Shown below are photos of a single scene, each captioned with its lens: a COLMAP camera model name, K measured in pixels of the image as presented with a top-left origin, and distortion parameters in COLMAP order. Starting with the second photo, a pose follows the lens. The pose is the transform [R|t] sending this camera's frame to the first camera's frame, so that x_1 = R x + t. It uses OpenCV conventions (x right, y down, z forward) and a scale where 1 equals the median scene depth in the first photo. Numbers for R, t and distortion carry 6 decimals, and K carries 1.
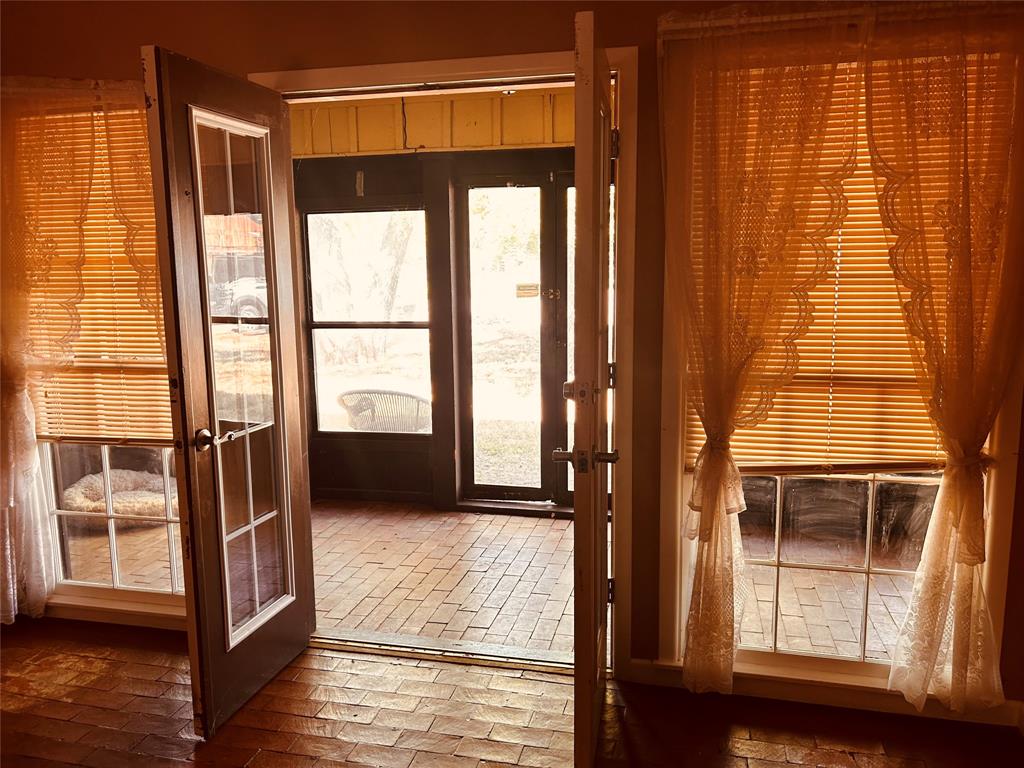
lens RADIAL K [[782.1, 0, 539.6], [0, 782.1, 388.0], [0, 0, 1]] dist [0.047313, -0.032799]
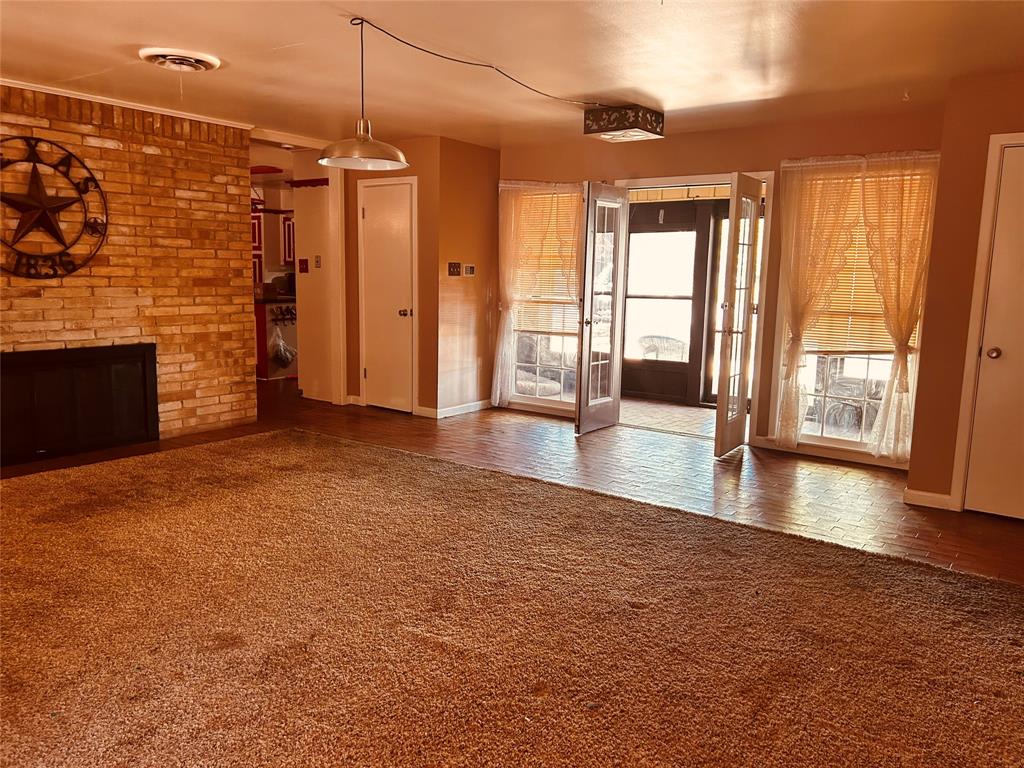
lens RADIAL K [[782.1, 0, 510.0], [0, 782.1, 385.2], [0, 0, 1]] dist [0.047313, -0.032799]
pose [[0.912971, 0.088657, -0.398276, 0.368045], [-0.092934, 0.995635, 0.008597, 0.249377], [0.397300, 0.029164, 0.917225, -1.381316]]
